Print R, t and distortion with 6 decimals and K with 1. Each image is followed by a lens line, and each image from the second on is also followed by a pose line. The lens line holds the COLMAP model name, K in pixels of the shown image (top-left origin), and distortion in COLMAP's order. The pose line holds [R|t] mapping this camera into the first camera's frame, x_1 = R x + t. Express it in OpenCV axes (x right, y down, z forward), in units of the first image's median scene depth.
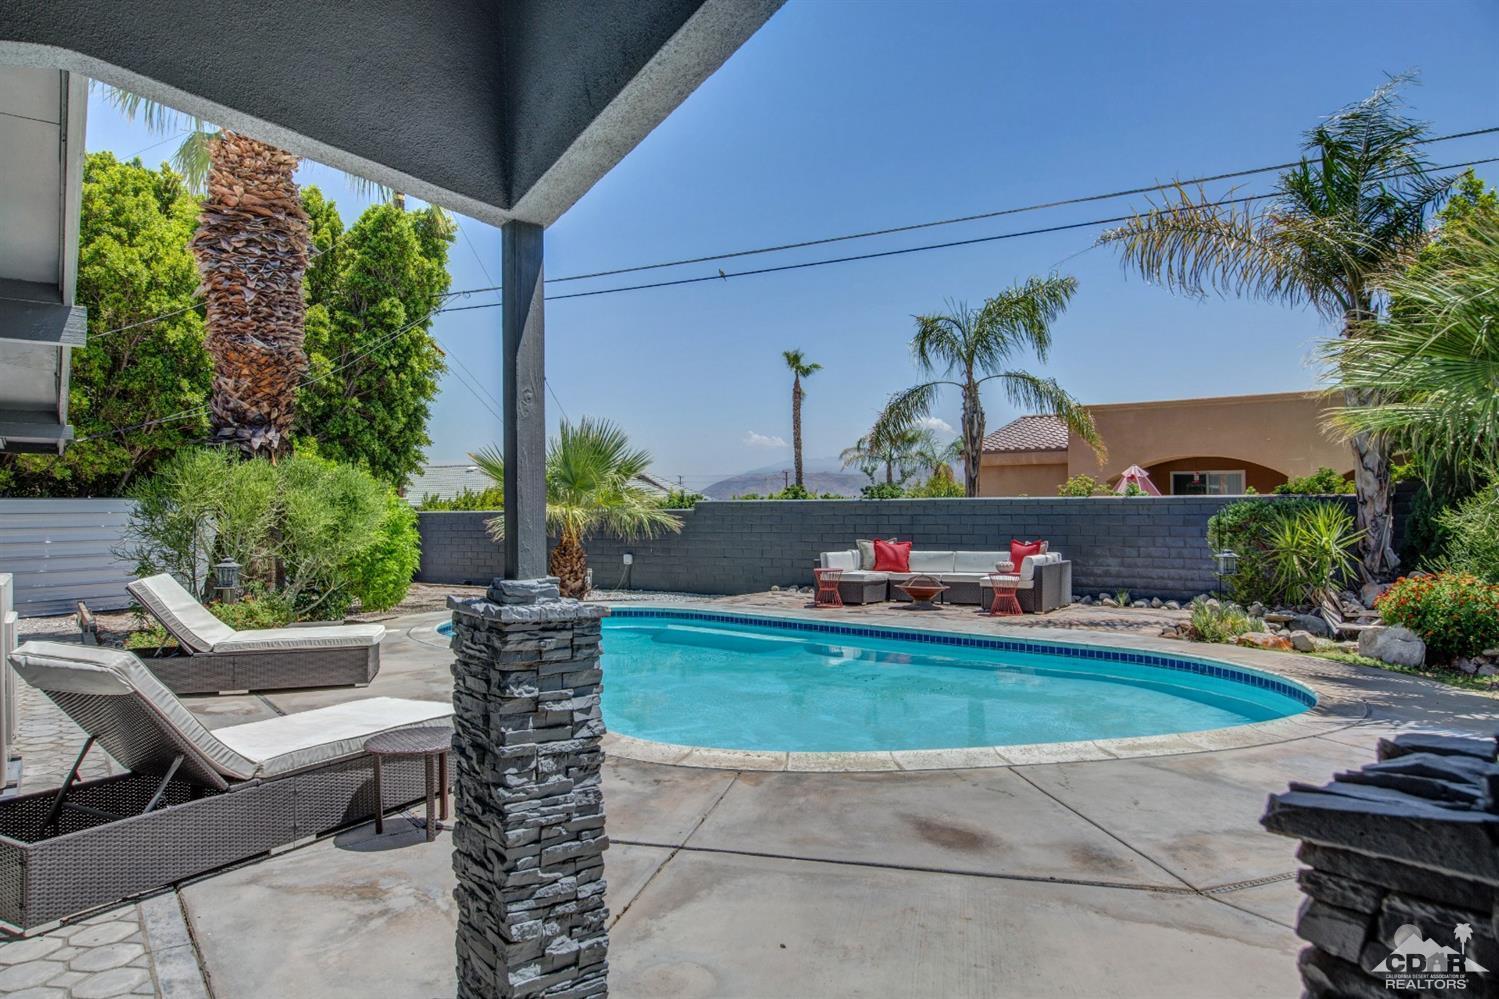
lens RADIAL K [[979.8, 0, 740.9], [0, 979.8, 498.4], [0, 0, 1]] dist [0.017731, 0.002189]
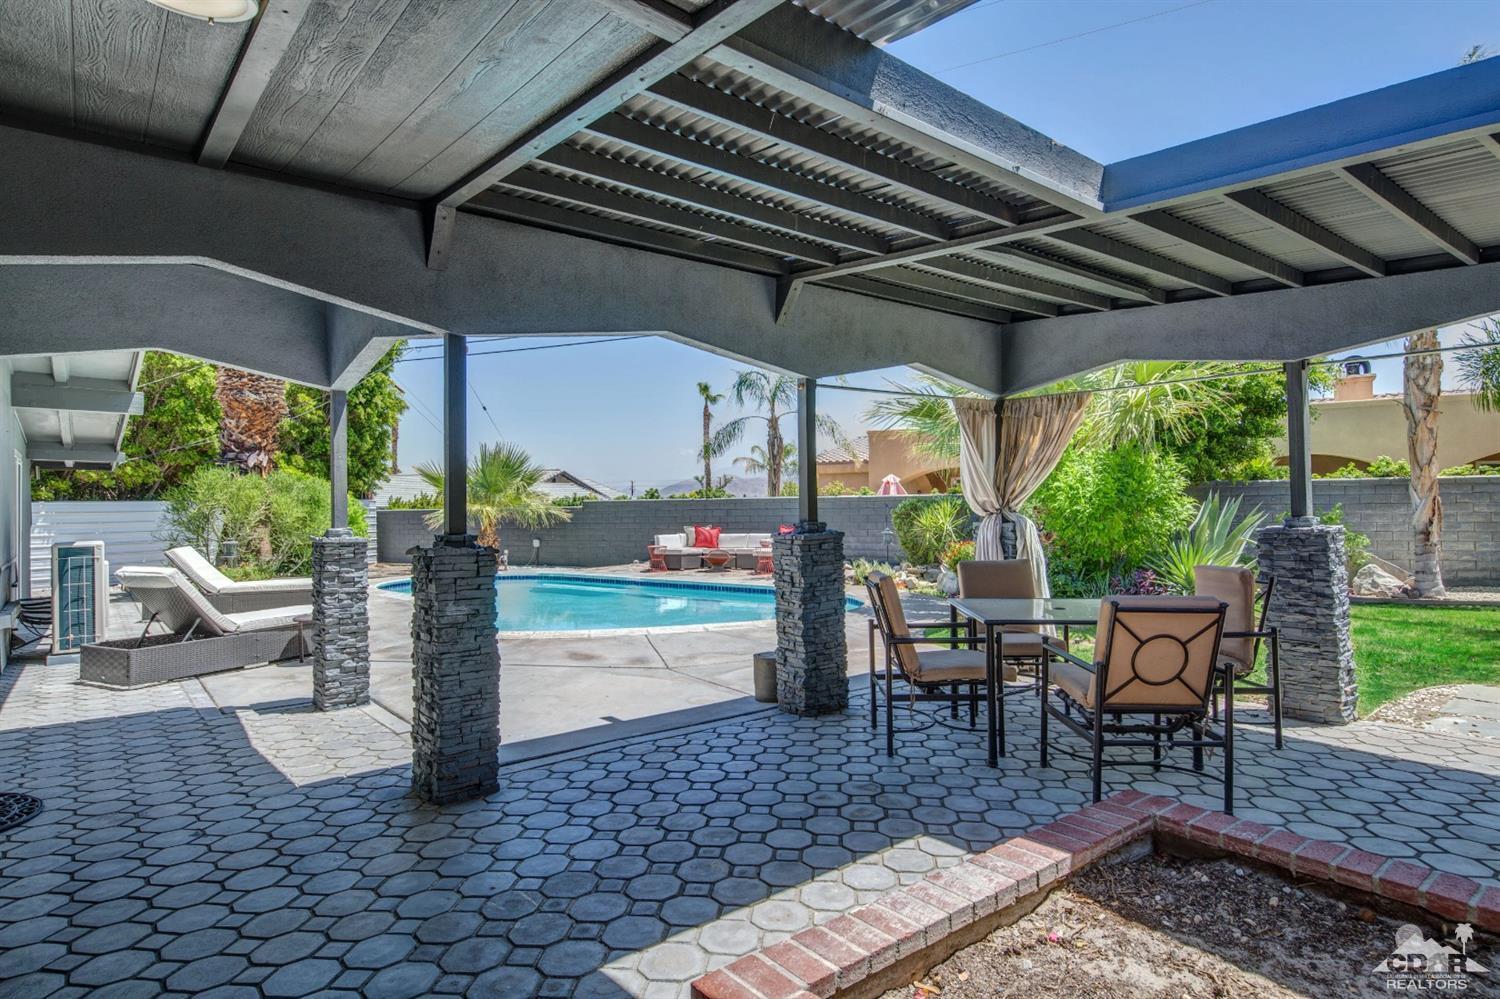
lens RADIAL K [[831.8, 0, 752.4], [0, 831.8, 495.3], [0, 0, 1]] dist [0.015514, 0.000785]
pose [[0.997687, -0.005073, 0.067791, 0.132992], [0.005402, 0.999974, -0.004672, 0.002169], [-0.067766, 0.005028, 0.997689, -0.234969]]
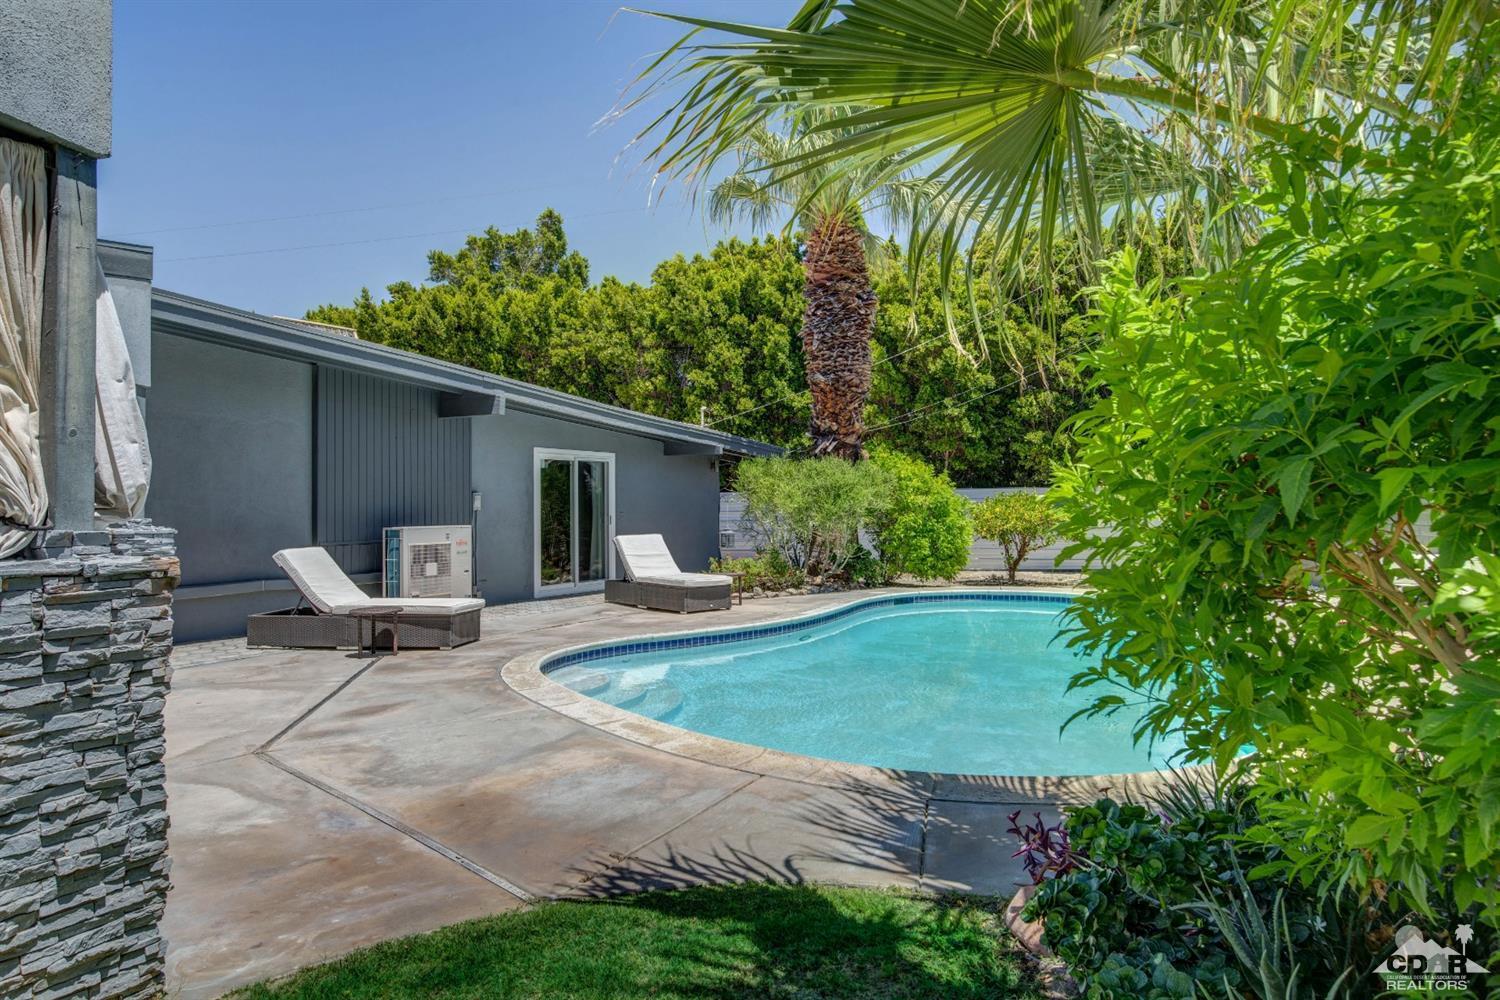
lens RADIAL K [[939.8, 0, 756.7], [0, 939.8, 492.7], [0, 0, 1]] dist [0.021518, 0.000082]
pose [[0.392968, -0.009353, -0.919505, 0.512990], [0.012521, 0.999910, -0.004820, 0.008203], [0.919467, -0.009619, 0.393050, 0.286298]]
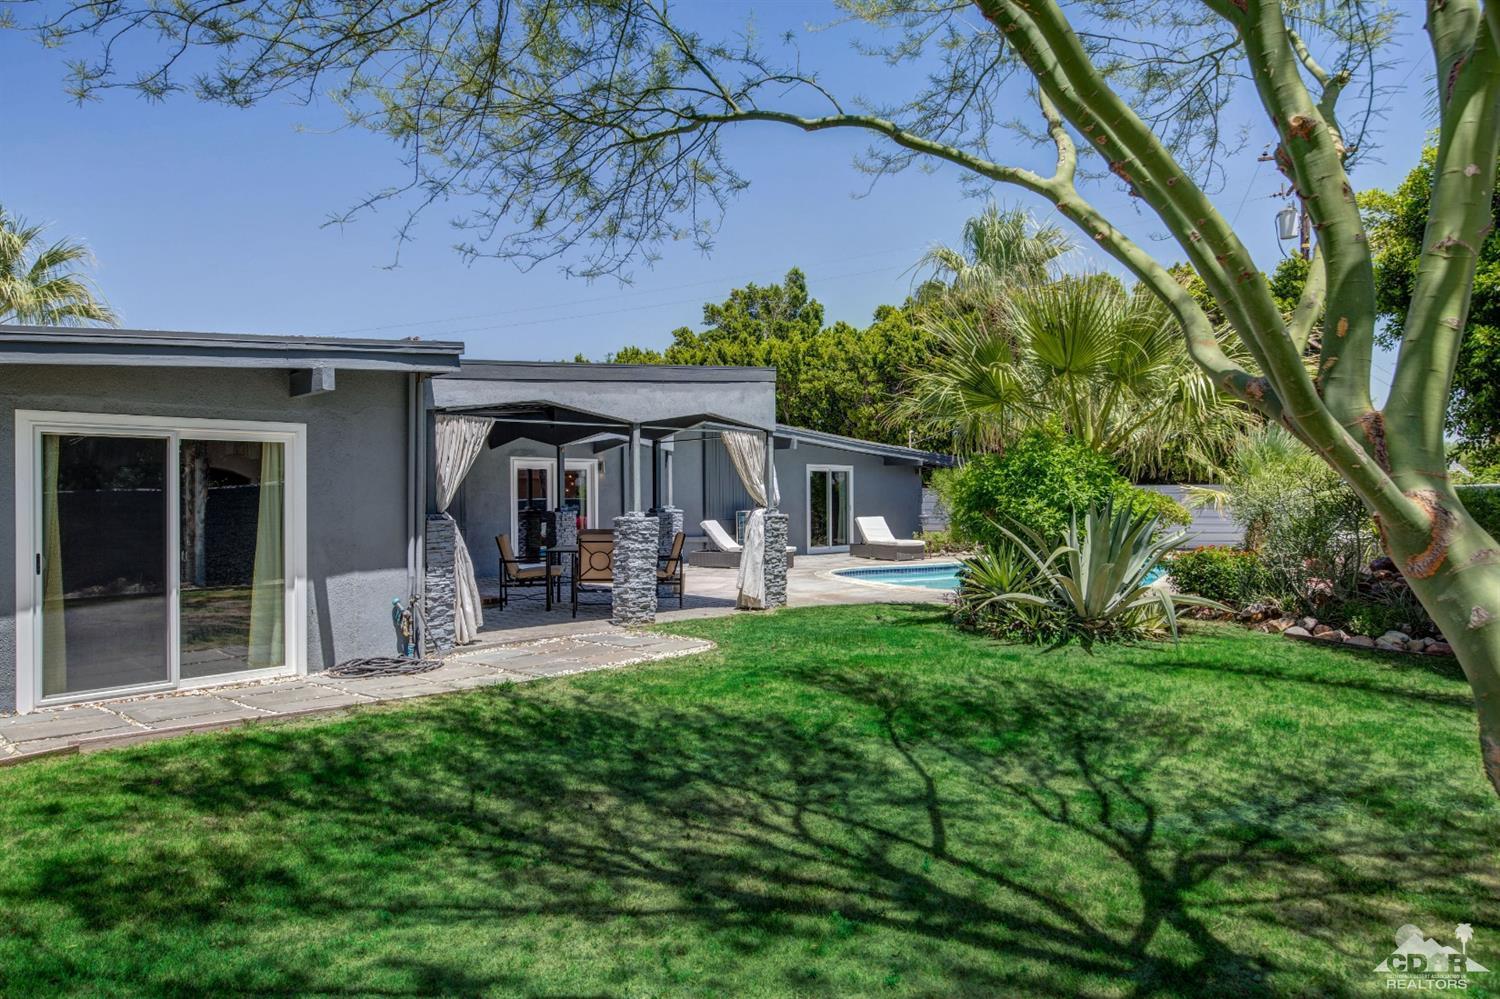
lens RADIAL K [[1050.8, 0, 753.3], [0, 1050.8, 496.1], [0, 0, 1]] dist [0.018036, 0.001812]
pose [[0.187762, 0.007379, -0.982187, 1.226292], [0.010519, 0.999899, 0.009523, -0.007527], [0.982158, -0.012119, 0.187665, 0.048578]]
